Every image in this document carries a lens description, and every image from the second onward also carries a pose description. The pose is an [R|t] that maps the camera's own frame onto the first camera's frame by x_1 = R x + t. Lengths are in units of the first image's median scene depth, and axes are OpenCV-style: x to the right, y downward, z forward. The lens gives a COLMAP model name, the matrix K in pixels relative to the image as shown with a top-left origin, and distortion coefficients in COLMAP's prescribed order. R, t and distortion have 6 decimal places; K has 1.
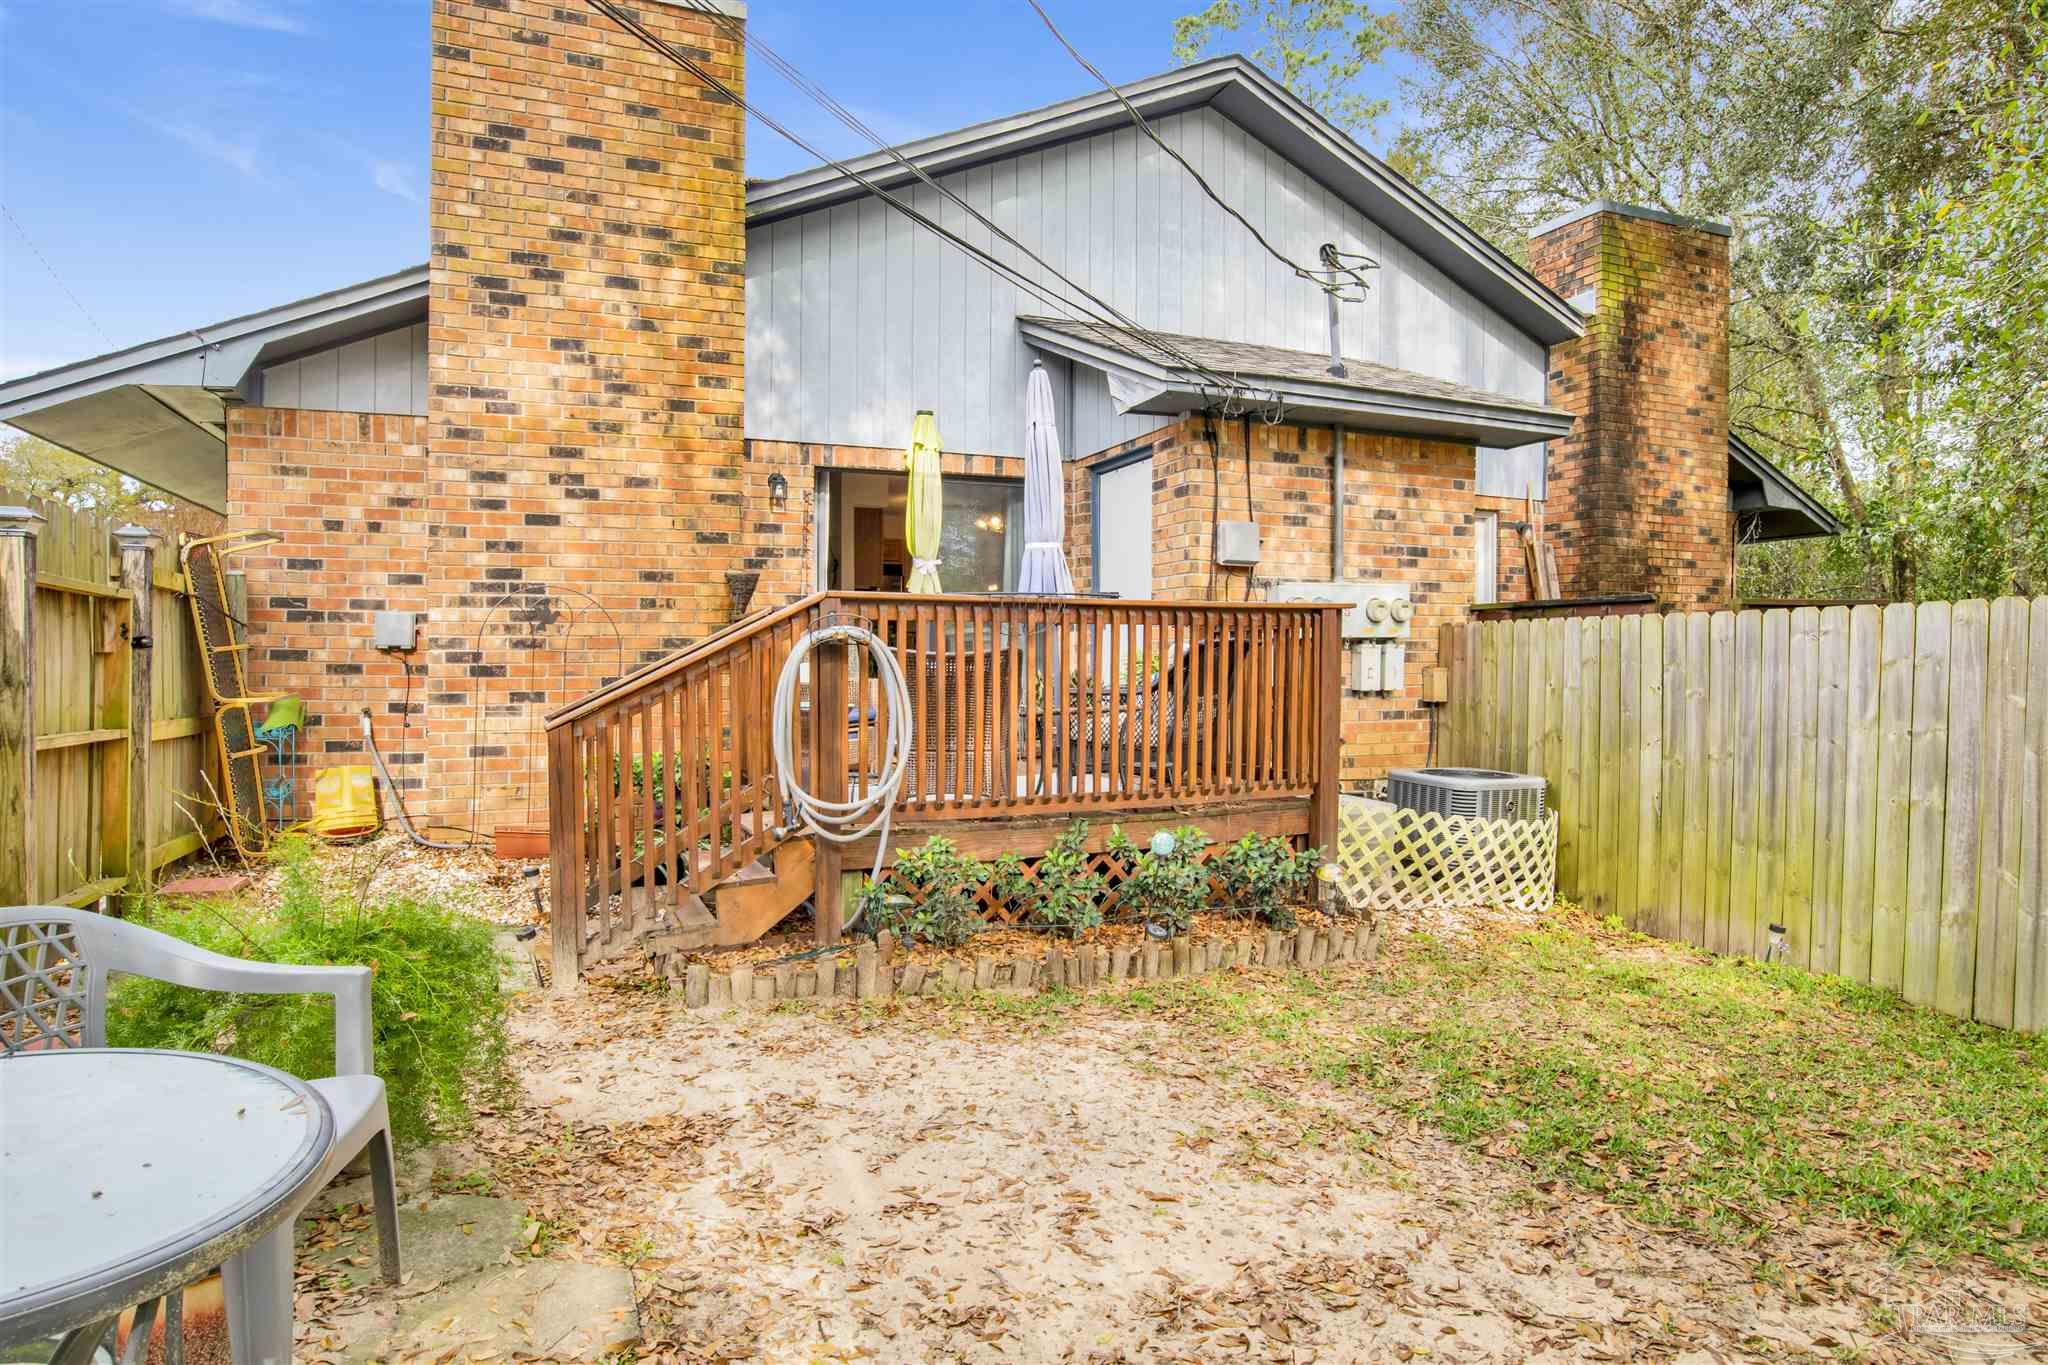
lens RADIAL K [[1096.9, 0, 1074.3], [0, 1096.9, 729.5], [0, 0, 1]] dist [-0.066521, 0.023347]
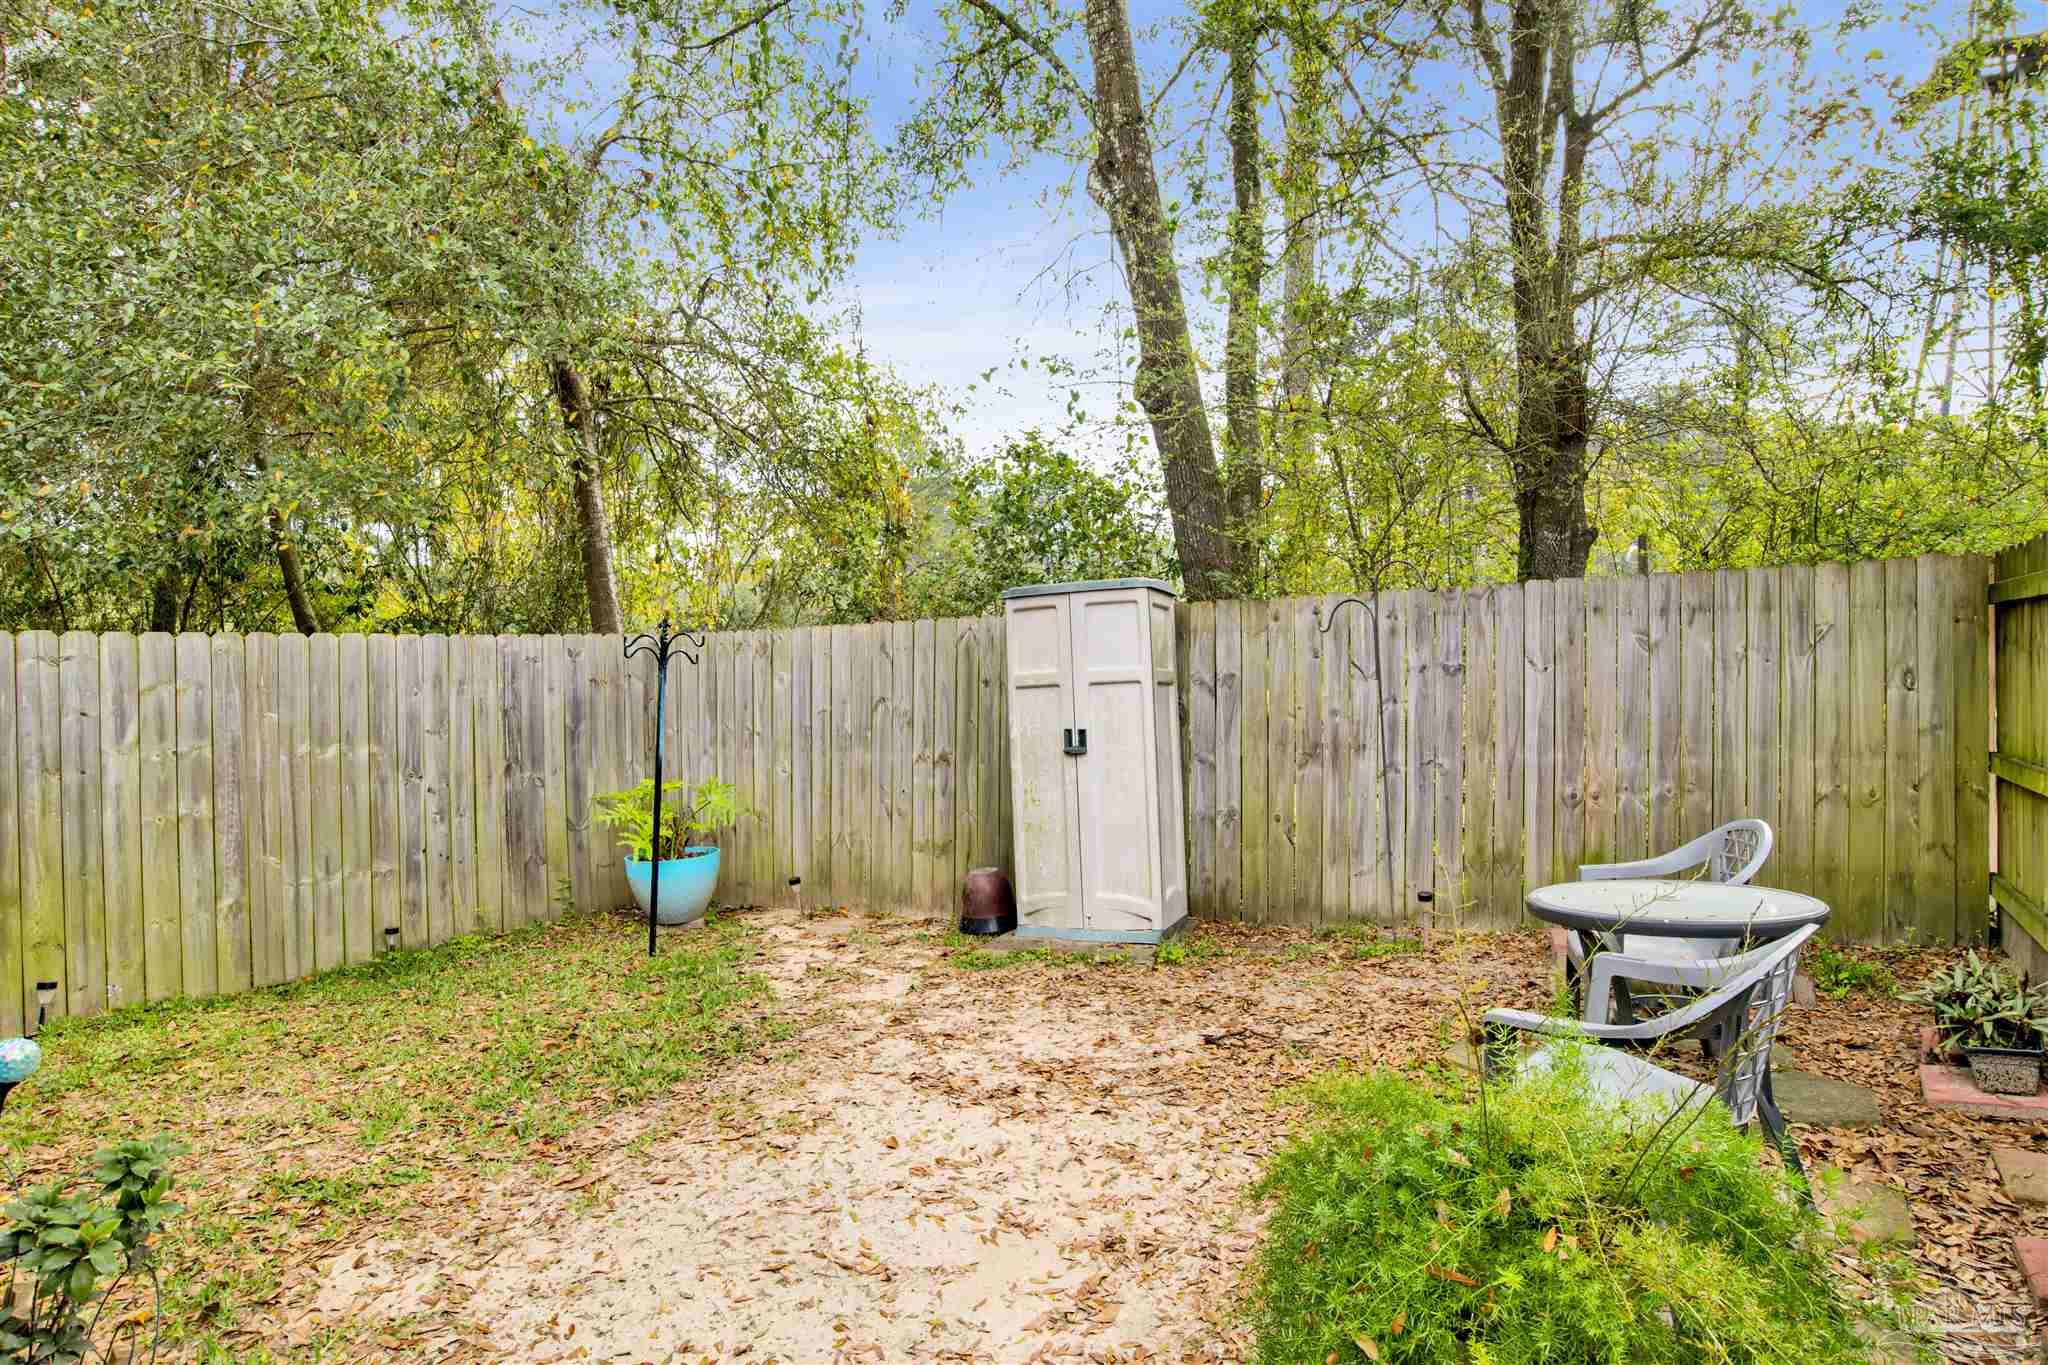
lens RADIAL K [[1096.9, 0, 1007.3], [0, 1096.9, 674.3], [0, 0, 1]] dist [-0.066521, 0.023347]
pose [[-0.503432, -0.004914, 0.864021, -0.571113], [0.057381, 0.997586, 0.039107, -0.070426], [-0.862127, 0.069266, -0.501935, 0.815293]]
